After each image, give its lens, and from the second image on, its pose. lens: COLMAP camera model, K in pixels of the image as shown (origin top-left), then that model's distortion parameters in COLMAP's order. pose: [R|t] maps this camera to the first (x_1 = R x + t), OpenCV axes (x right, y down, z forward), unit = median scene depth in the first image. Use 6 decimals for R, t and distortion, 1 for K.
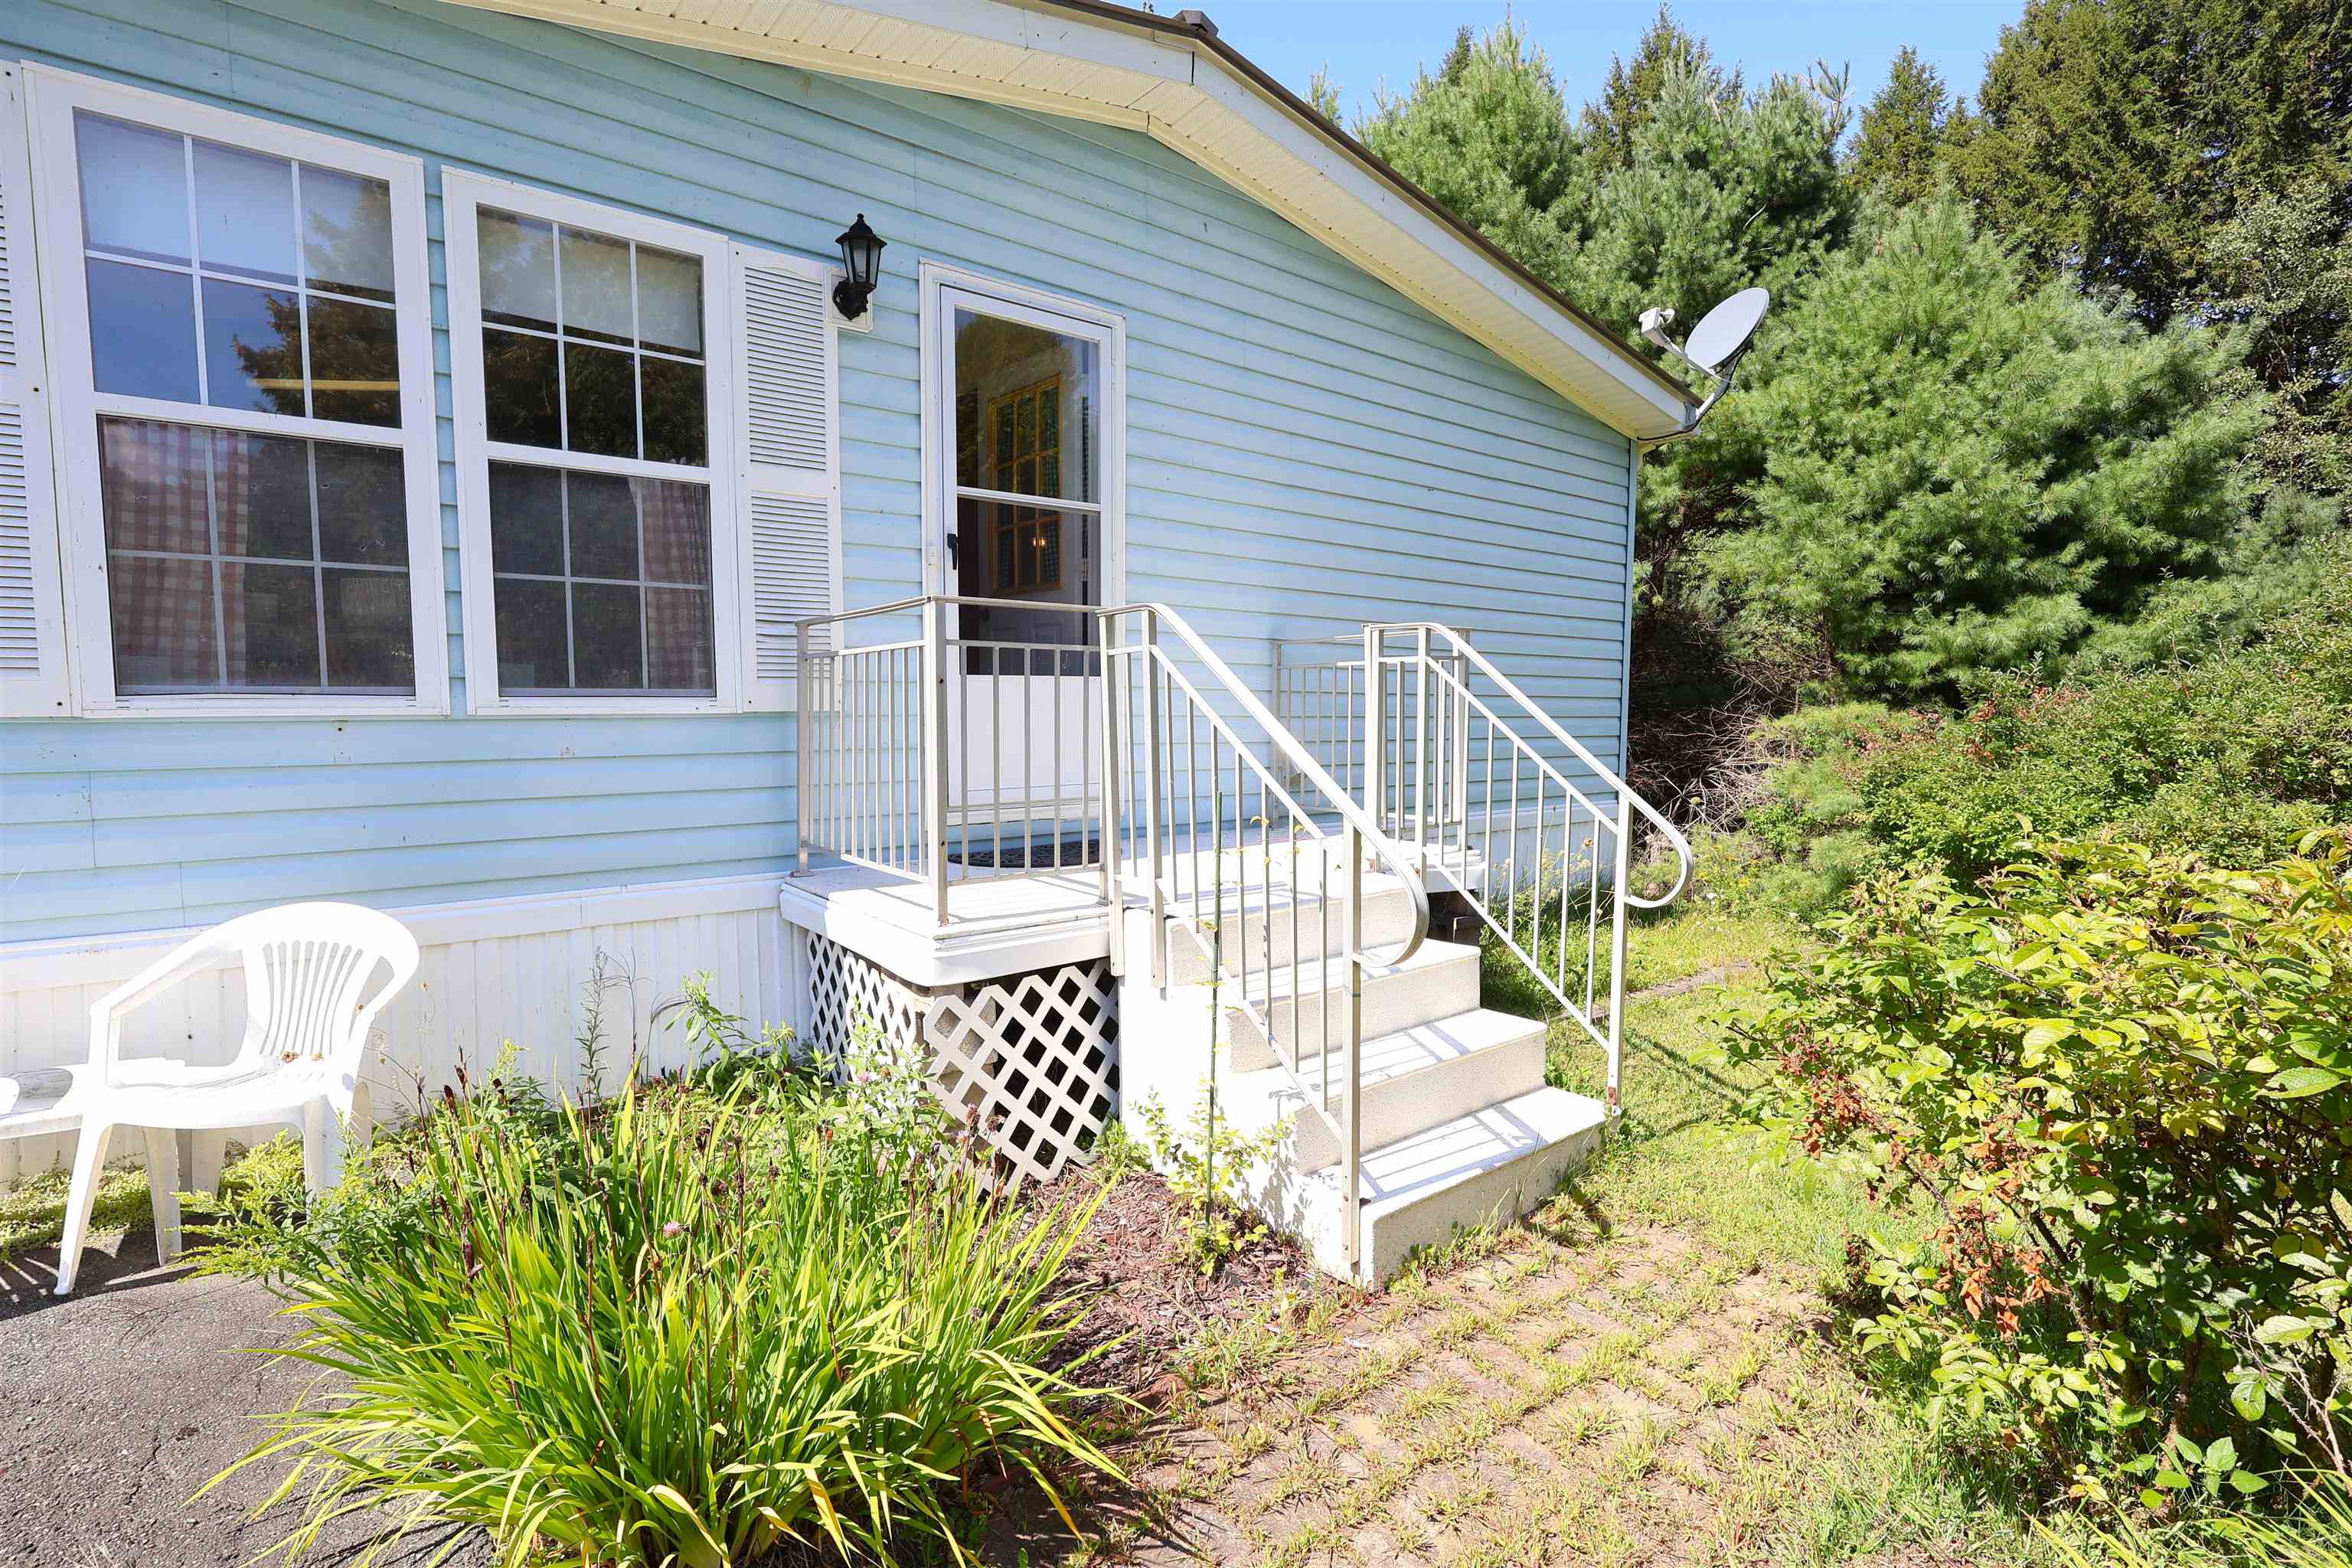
lens RADIAL K [[1138.8, 0, 1169.9], [0, 1138.8, 782.4], [0, 0, 1]] dist [-0.002319, 0.000122]
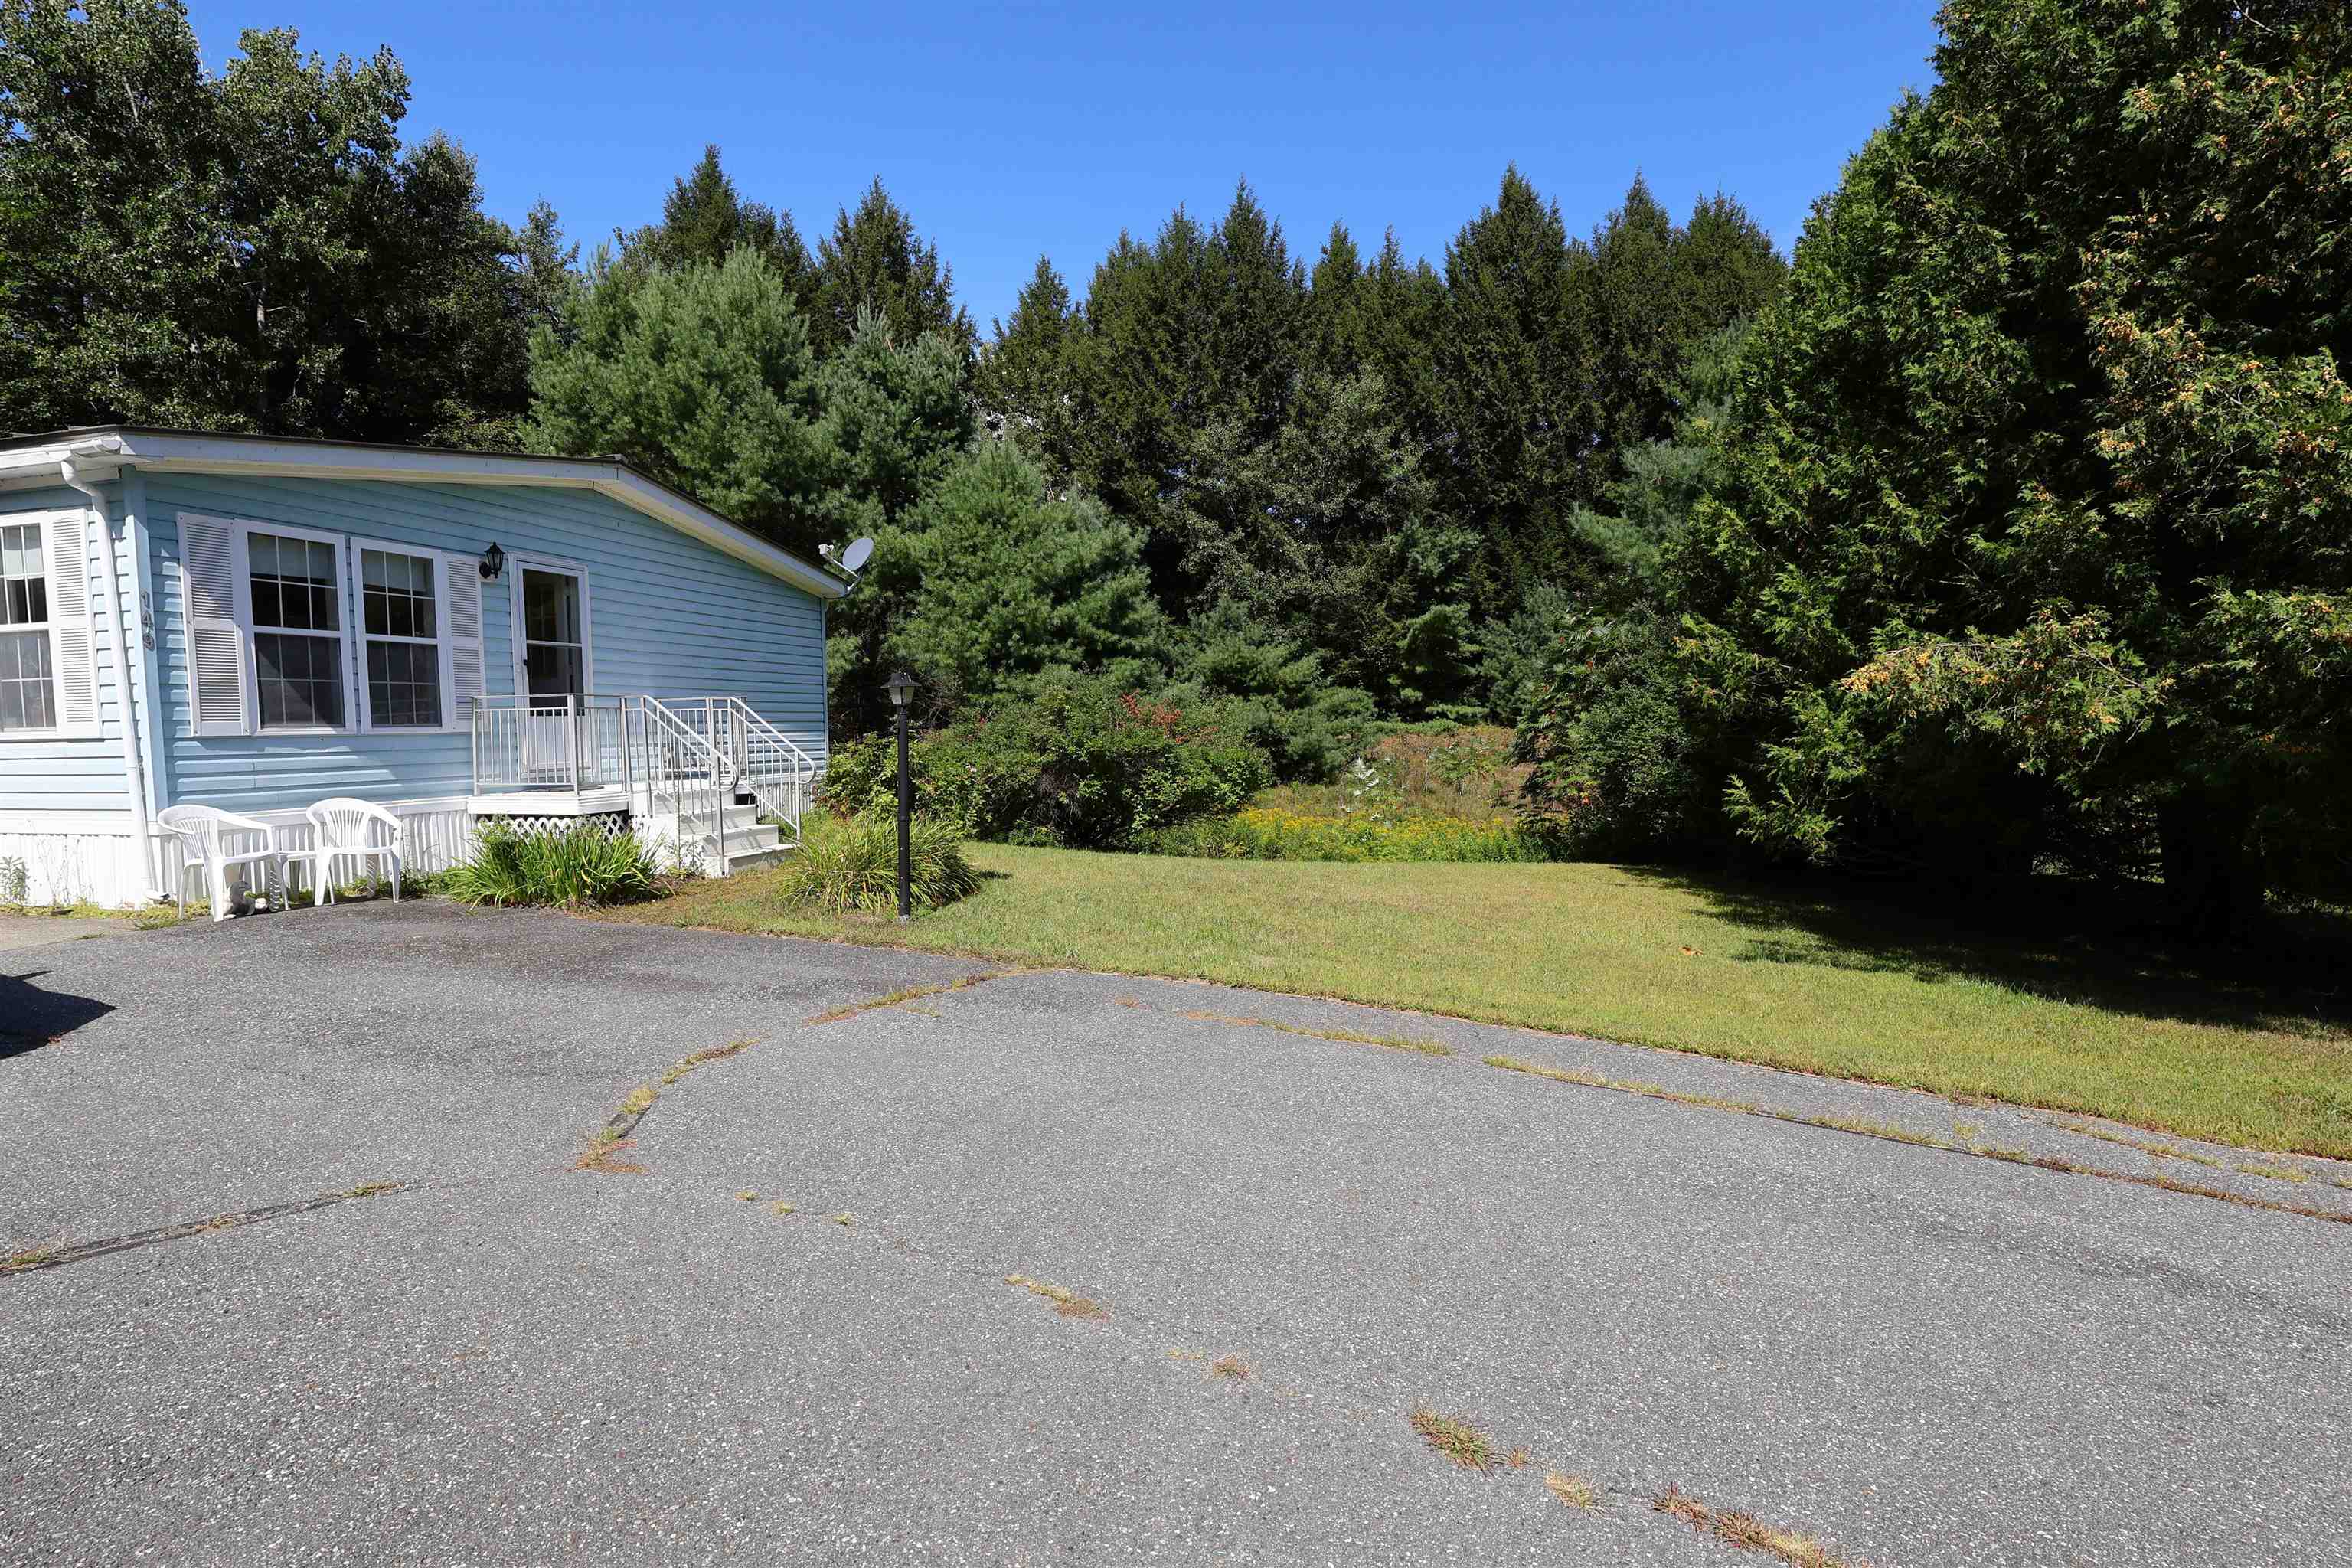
lens RADIAL K [[1094.9, 0, 1161.9], [0, 1094.9, 783.1], [0, 0, 1]] dist [0.015045, 0.000305]
pose [[0.817605, -0.045146, 0.574007, -0.155206], [0.053268, 0.998577, 0.002664, 0.041142], [-0.573311, 0.028398, 0.818846, -0.607709]]
